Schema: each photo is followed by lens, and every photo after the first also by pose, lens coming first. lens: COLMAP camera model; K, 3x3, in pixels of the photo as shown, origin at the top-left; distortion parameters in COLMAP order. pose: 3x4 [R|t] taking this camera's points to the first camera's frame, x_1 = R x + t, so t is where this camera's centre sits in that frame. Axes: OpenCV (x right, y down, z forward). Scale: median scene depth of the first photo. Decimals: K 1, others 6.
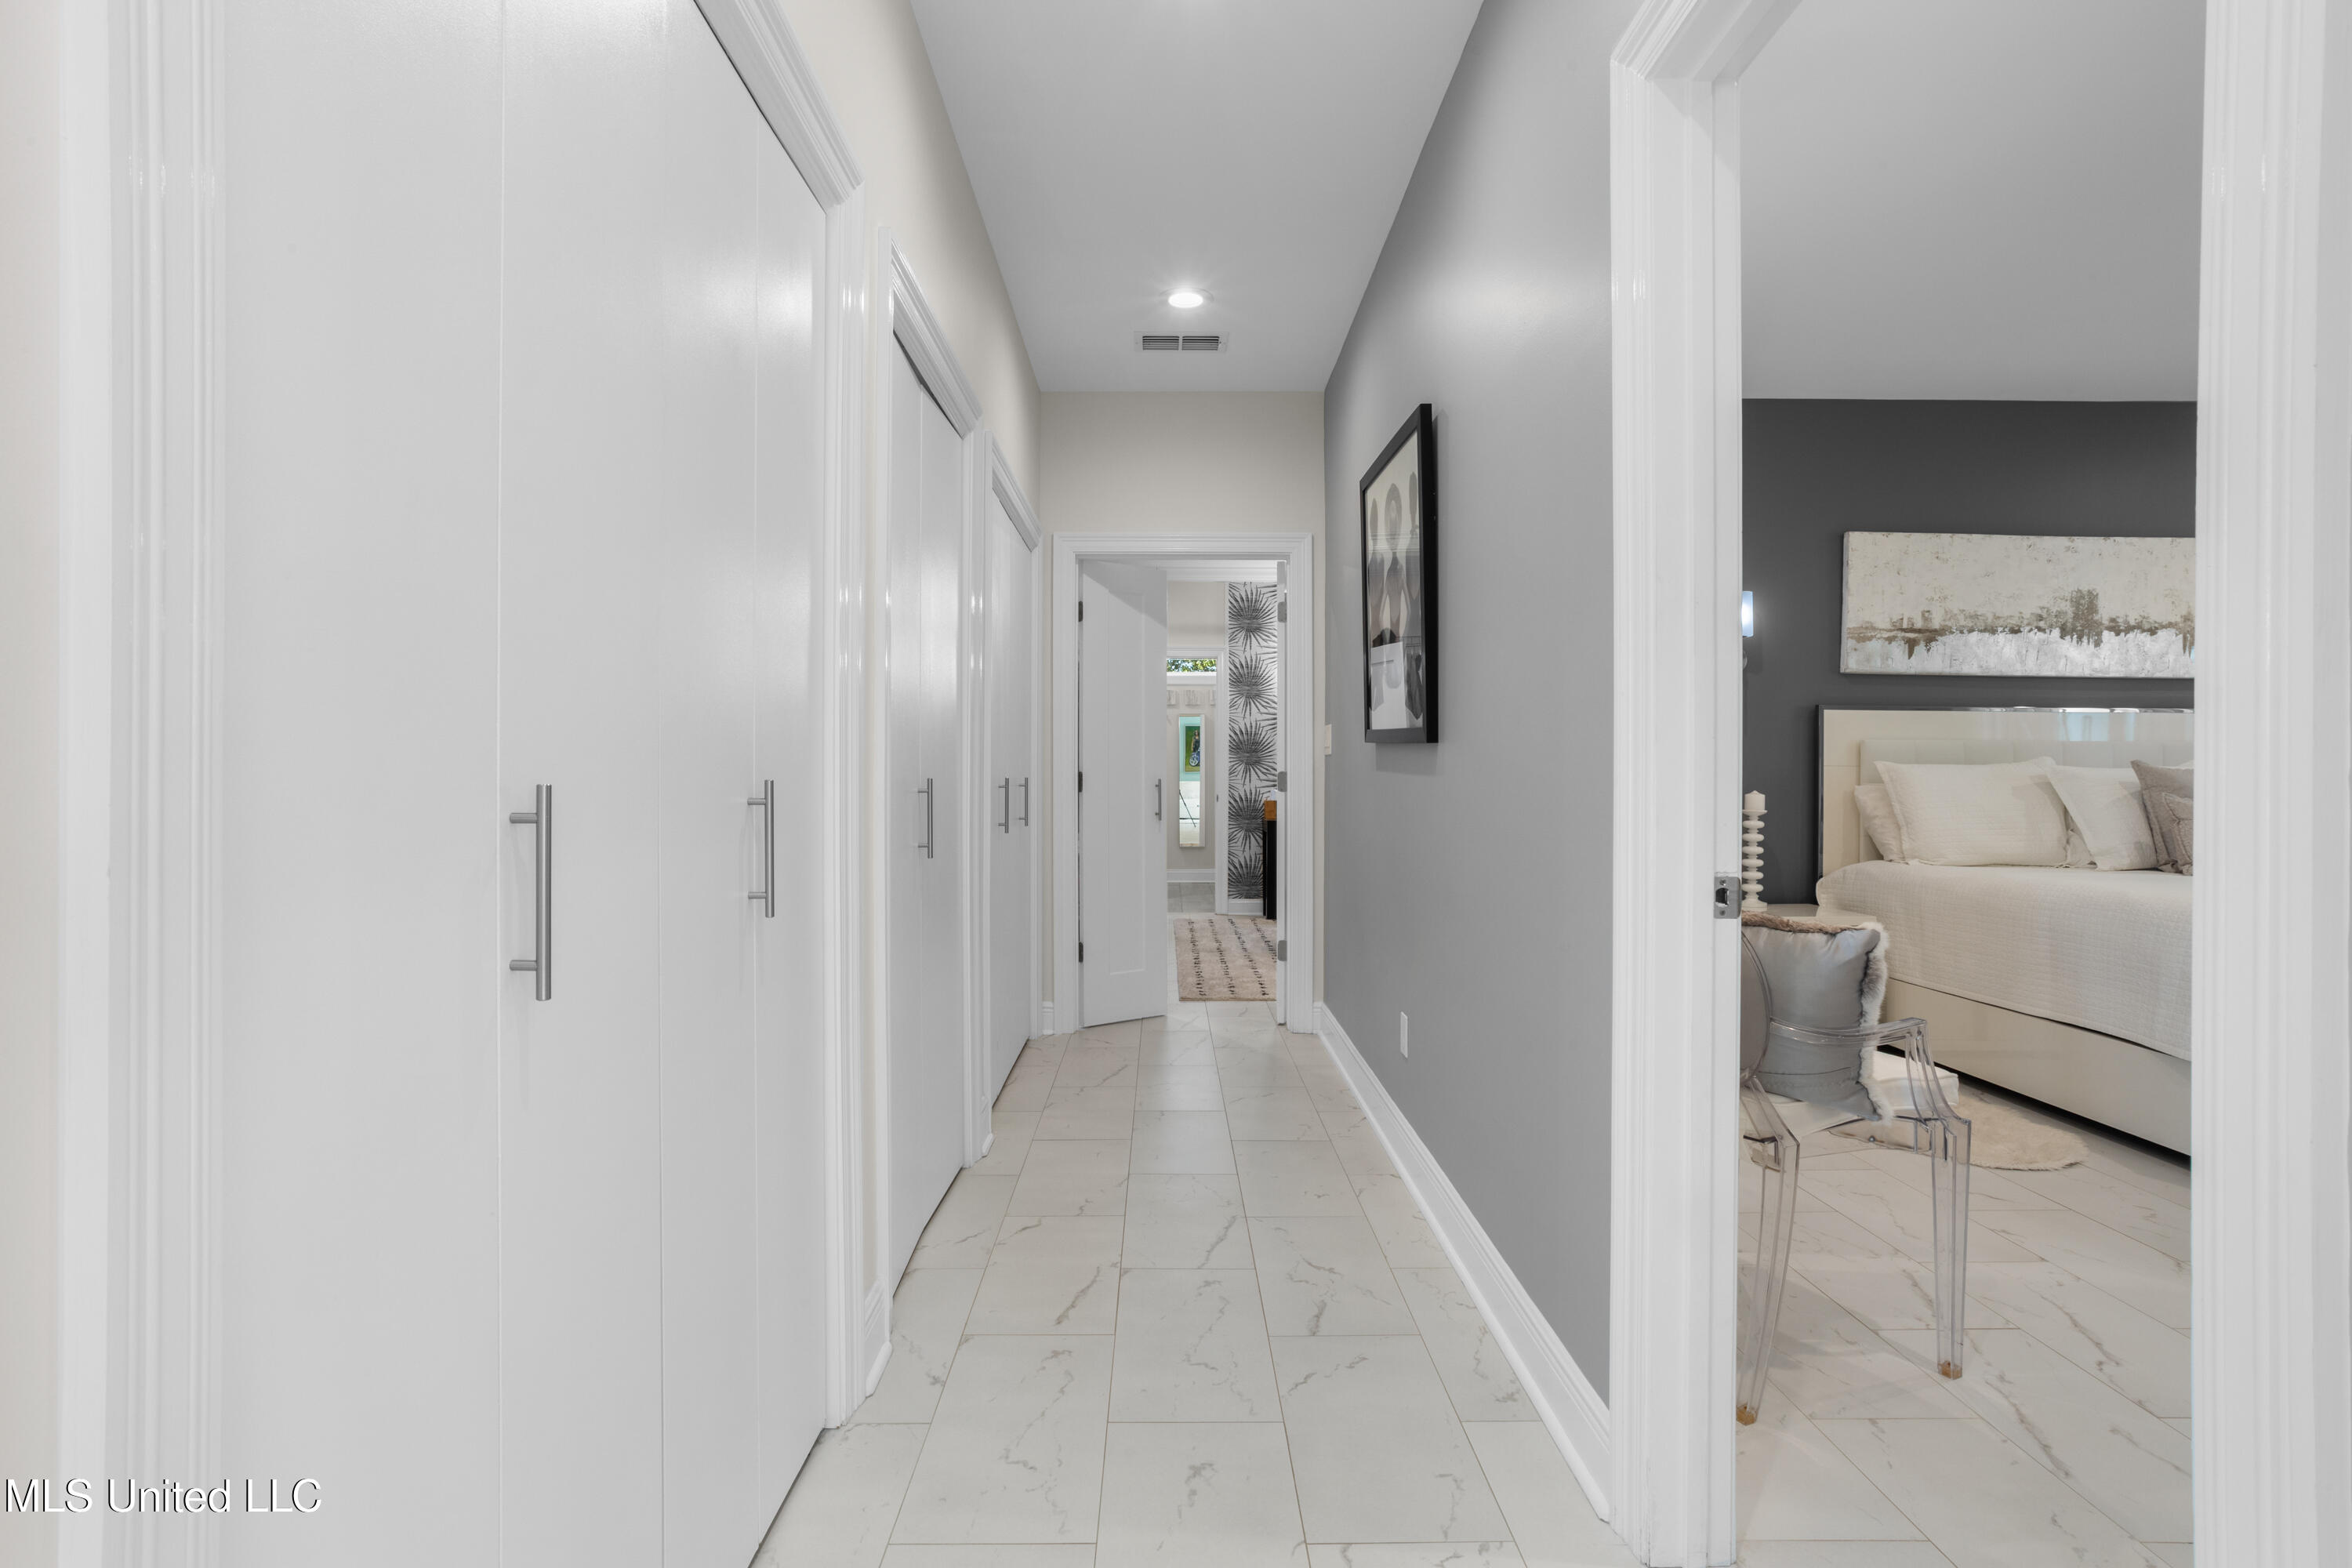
lens RADIAL K [[1135.8, 0, 1180.9], [0, 1135.8, 777.5], [0, 0, 1]] dist [-0.048480, 0.026057]
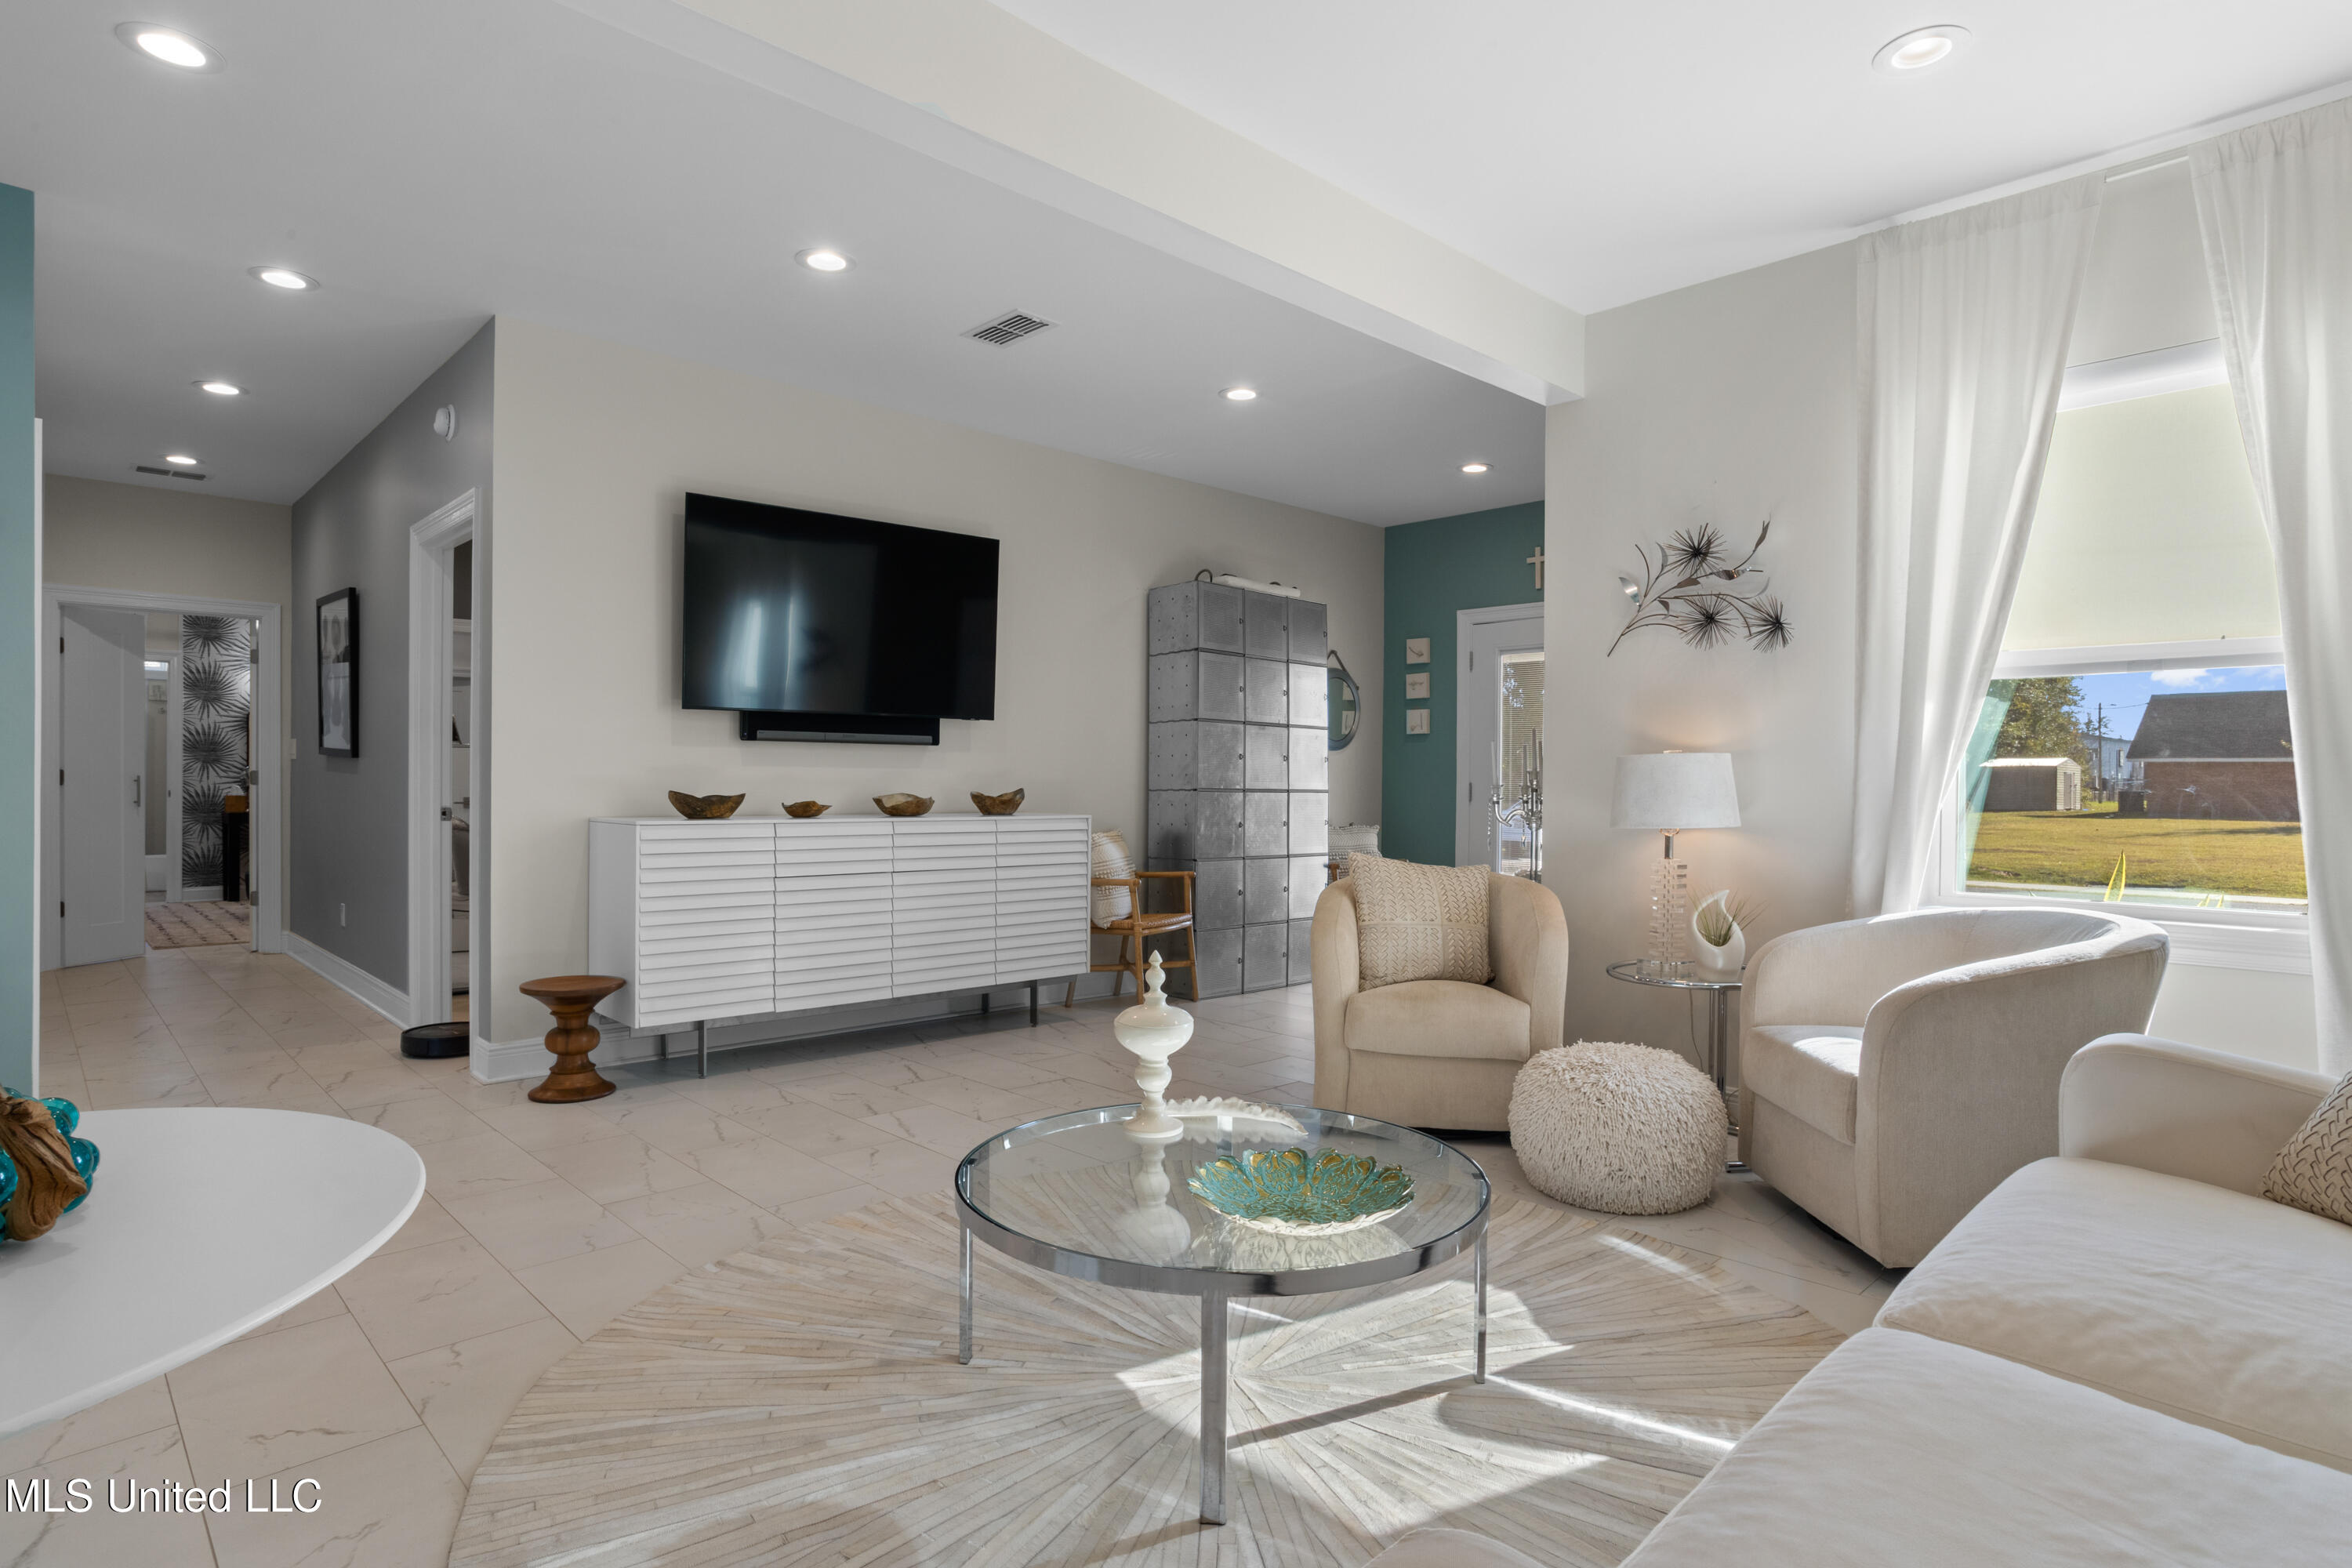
lens RADIAL K [[1238.4, 0, 1183.3], [0, 1238.4, 785.0], [0, 0, 1]] dist [-0.015956, 0.002562]
pose [[0.729290, -0.001309, 0.684204, -0.091625], [-0.003658, 0.999976, 0.005812, -0.000368], [-0.684195, -0.006741, 0.729268, -0.732382]]
